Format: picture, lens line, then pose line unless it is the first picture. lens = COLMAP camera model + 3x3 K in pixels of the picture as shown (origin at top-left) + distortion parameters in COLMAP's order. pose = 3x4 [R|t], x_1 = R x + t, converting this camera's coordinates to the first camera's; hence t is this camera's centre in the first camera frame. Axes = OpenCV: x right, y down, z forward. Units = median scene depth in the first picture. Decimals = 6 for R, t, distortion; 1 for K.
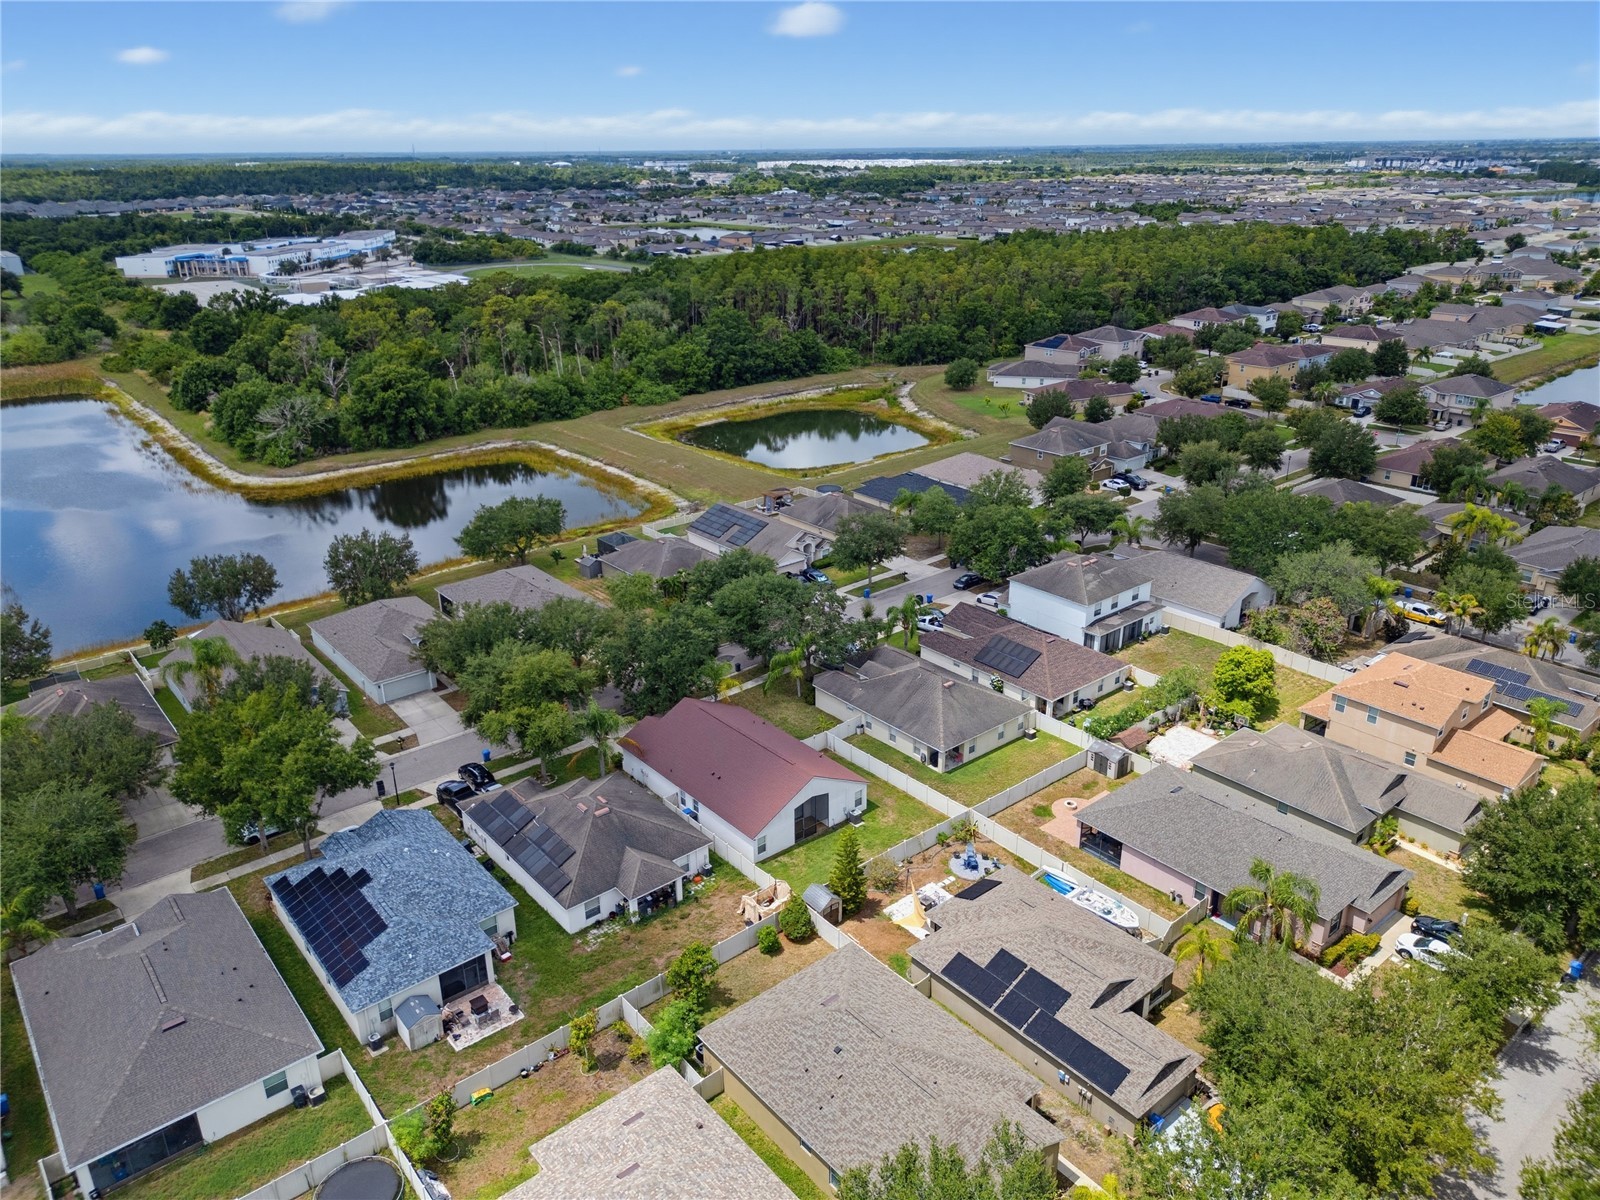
lens RADIAL K [[1116.0, 0, 800.0], [0, 1116.0, 600.0], [0, 0, 1]] dist [0.080142, -0.071177]
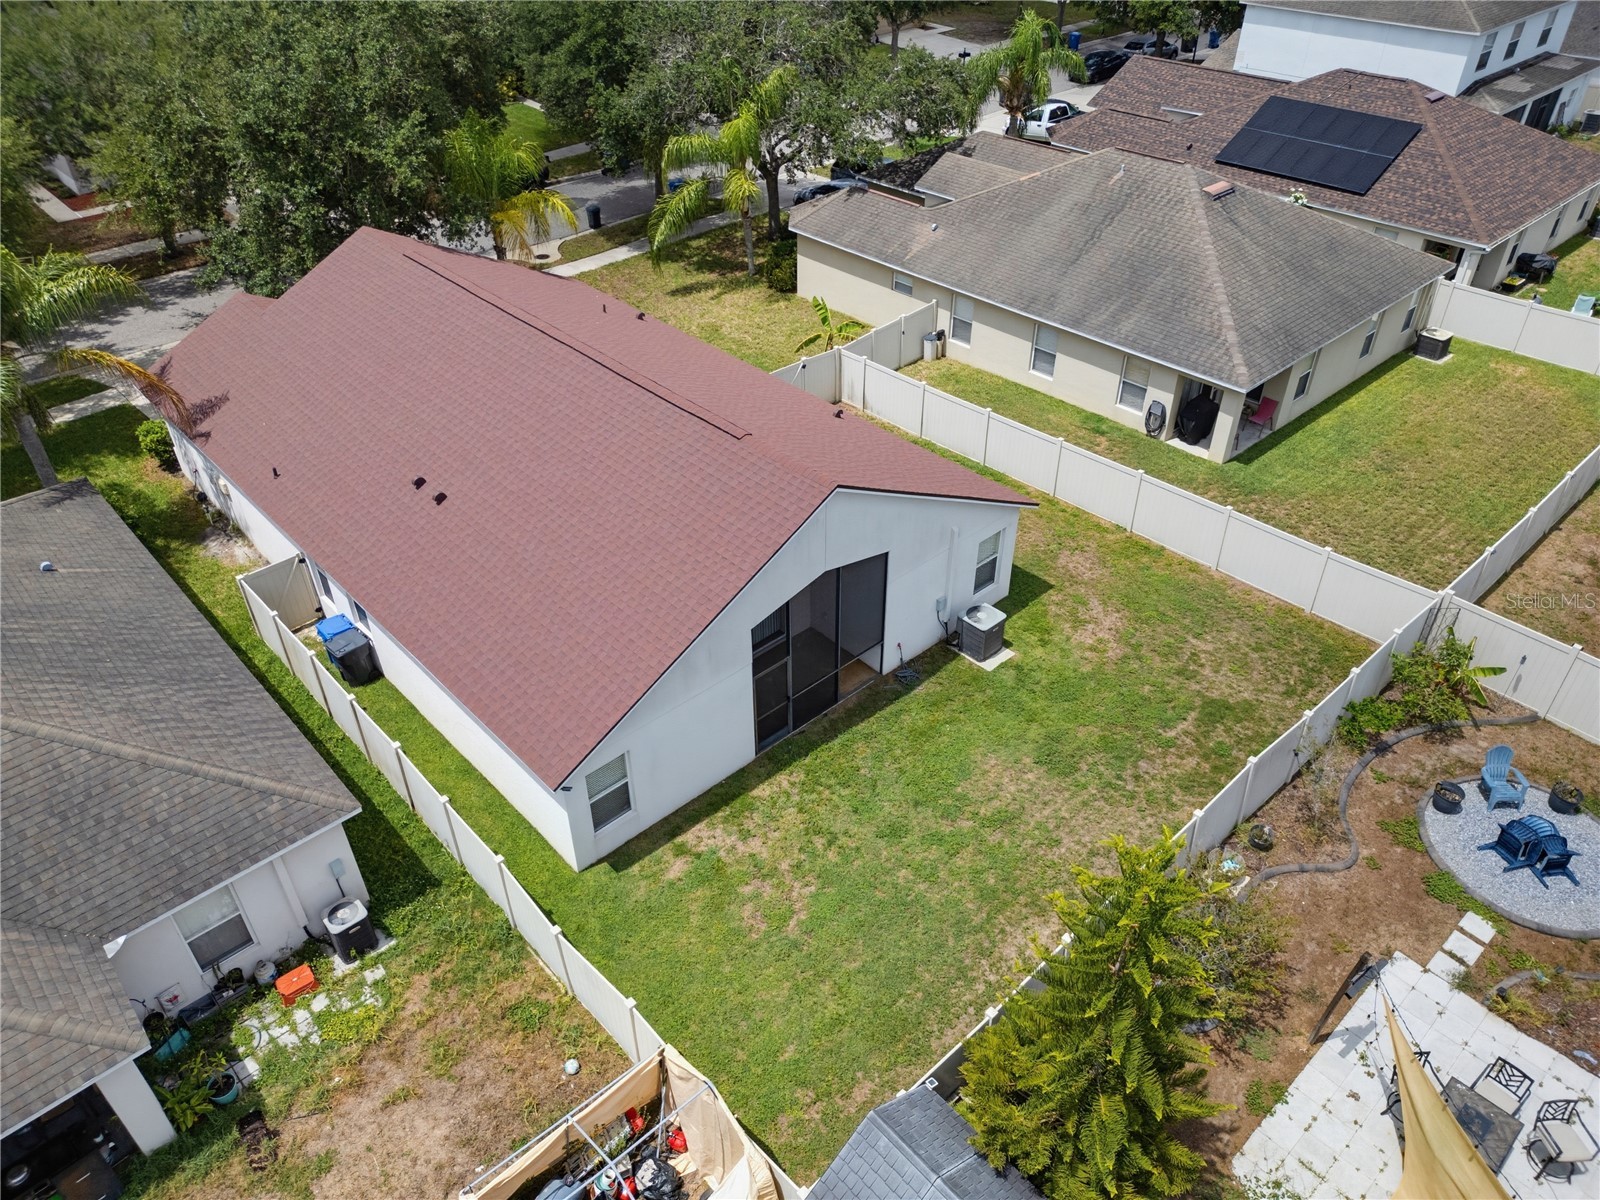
lens RADIAL K [[1116.0, 0, 800.0], [0, 1116.0, 600.0], [0, 0, 1]] dist [0.080142, -0.071177]
pose [[0.998722, -0.027754, 0.042232, -0.003786], [0.015959, 0.966139, 0.257530, 0.108776], [-0.047949, -0.256527, 0.965347, 0.691660]]
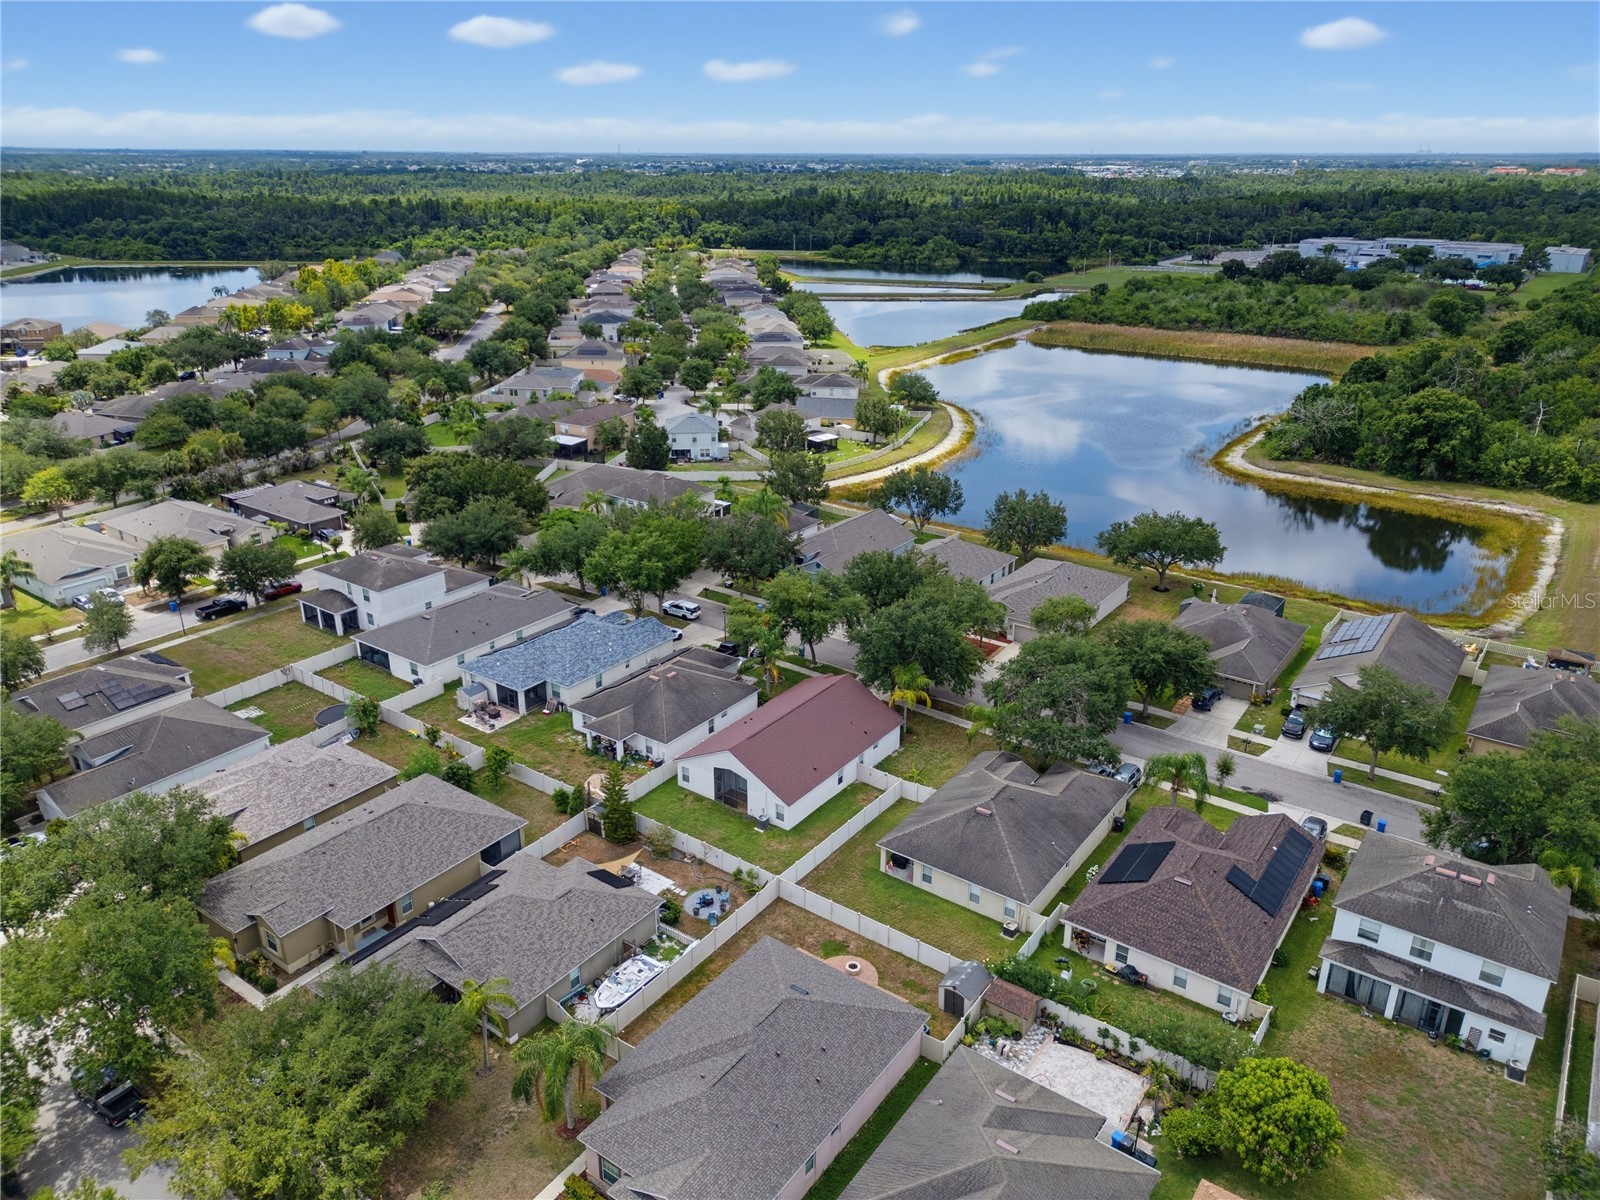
lens RADIAL K [[1116.0, 0, 800.0], [0, 1116.0, 600.0], [0, 0, 1]] dist [0.080142, -0.071177]
pose [[0.246670, 0.367446, -0.896737, 0.807373], [-0.367217, 0.891766, 0.264396, -0.236720], [0.896831, 0.264078, 0.354904, 0.577396]]
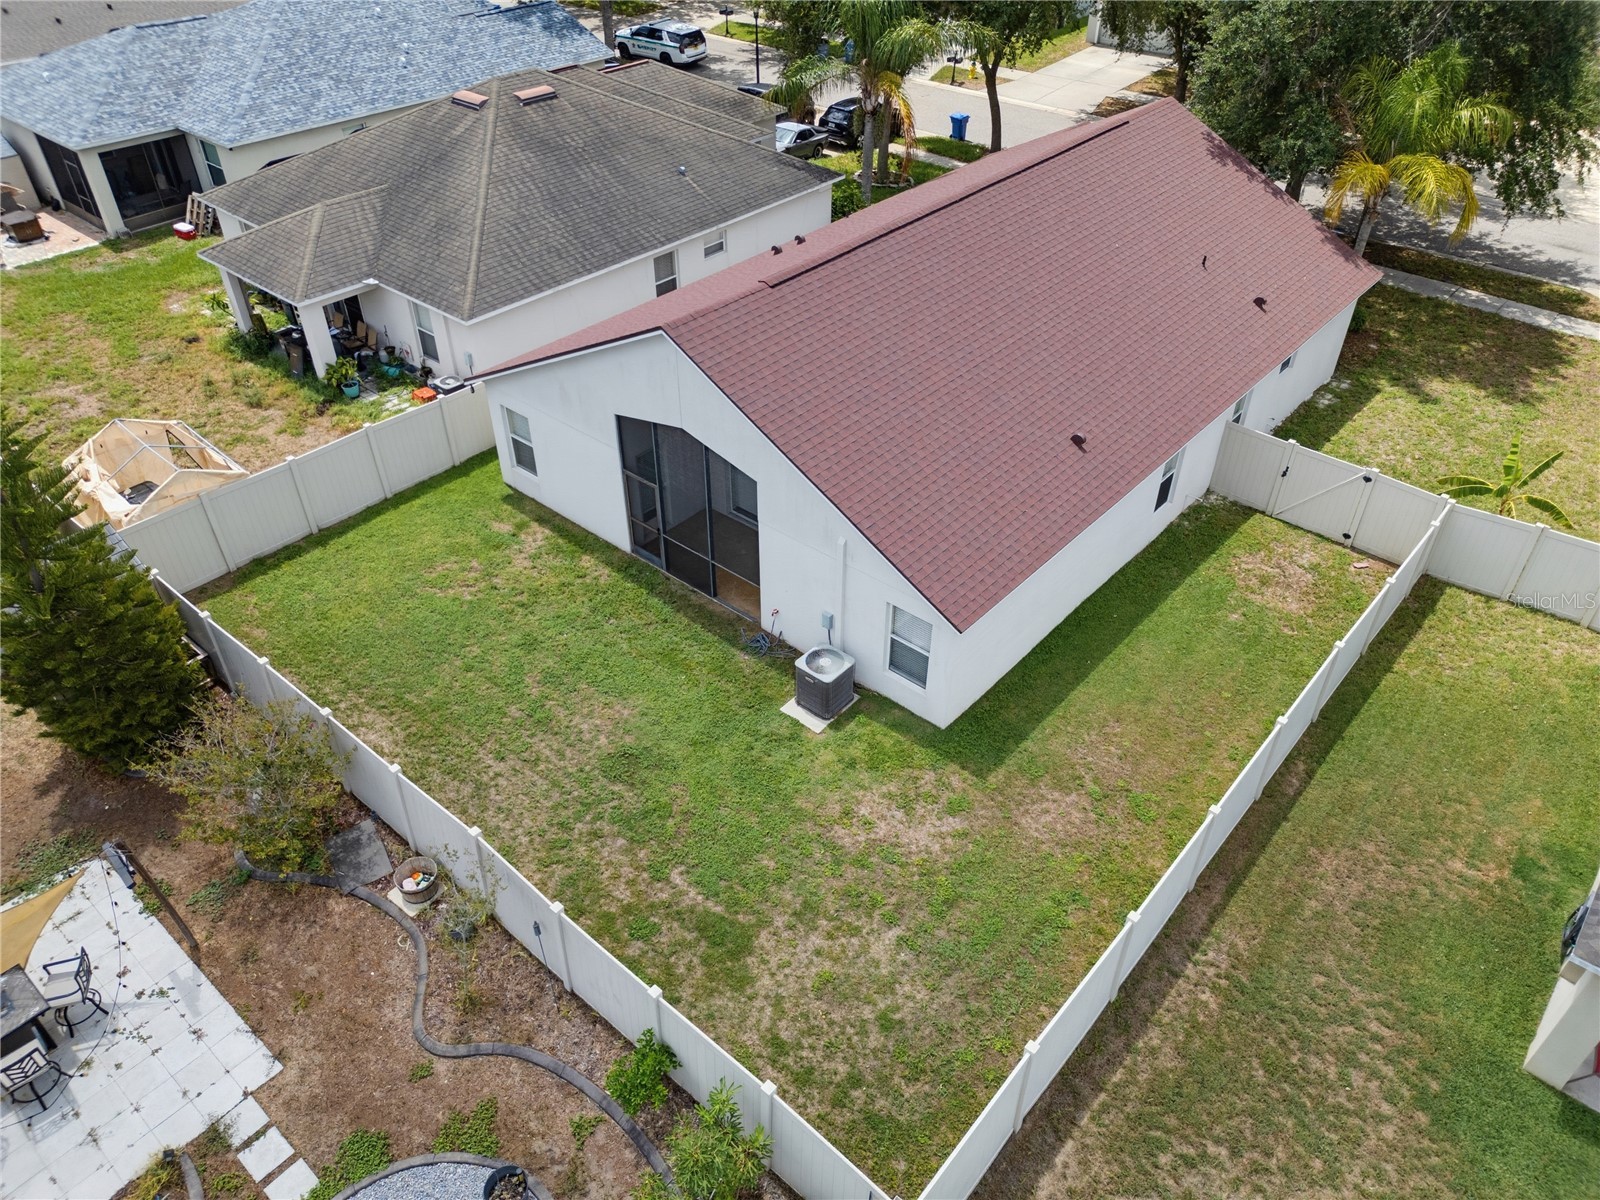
lens RADIAL K [[1116.0, 0, 800.0], [0, 1116.0, 600.0], [0, 0, 1]] dist [0.080142, -0.071177]
pose [[0.163806, 0.618269, -0.768708, 0.184433], [-0.370555, 0.760733, 0.532892, 0.066891], [0.914252, 0.197557, 0.353715, 0.848290]]
